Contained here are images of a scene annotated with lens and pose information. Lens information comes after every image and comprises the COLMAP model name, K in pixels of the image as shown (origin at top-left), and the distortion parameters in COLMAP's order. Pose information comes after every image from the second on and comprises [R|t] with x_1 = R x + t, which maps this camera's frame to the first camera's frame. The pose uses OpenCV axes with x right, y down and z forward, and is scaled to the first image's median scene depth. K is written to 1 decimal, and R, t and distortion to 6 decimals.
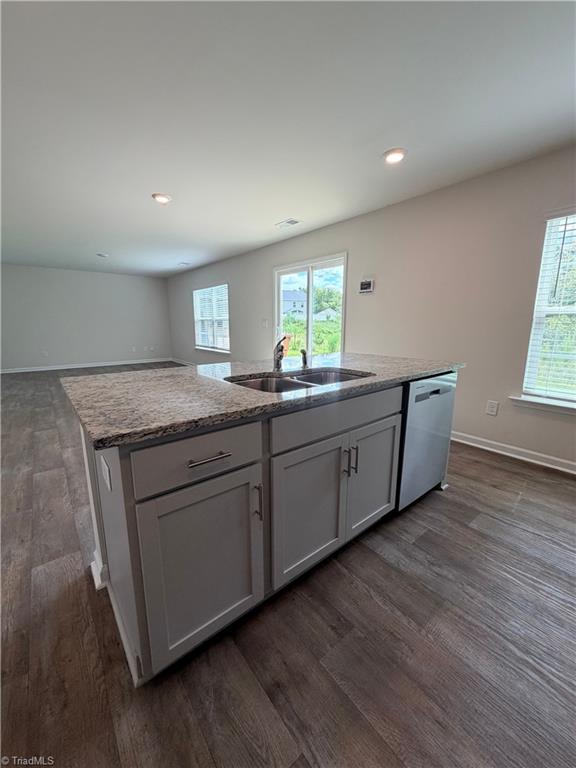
lens RADIAL K [[304.9, 0, 306.0], [0, 304.9, 390.0], [0, 0, 1]] dist [0.003360, 0.000944]
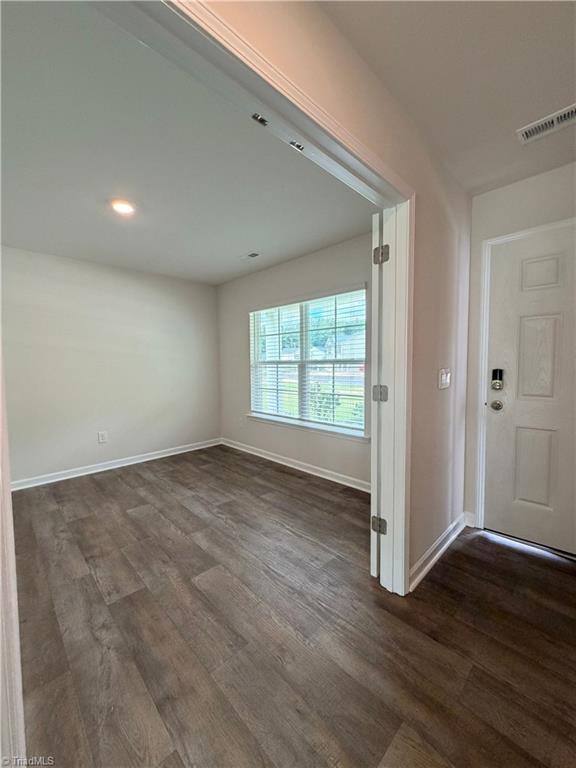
lens RADIAL K [[304.9, 0, 285.3], [0, 304.9, 388.3], [0, 0, 1]] dist [0.003360, 0.000944]
pose [[0.998145, -0.020798, 0.057212, 0.299558], [0.028871, 0.989140, -0.144114, 0.029634], [-0.053593, 0.145498, 0.987906, -0.287782]]
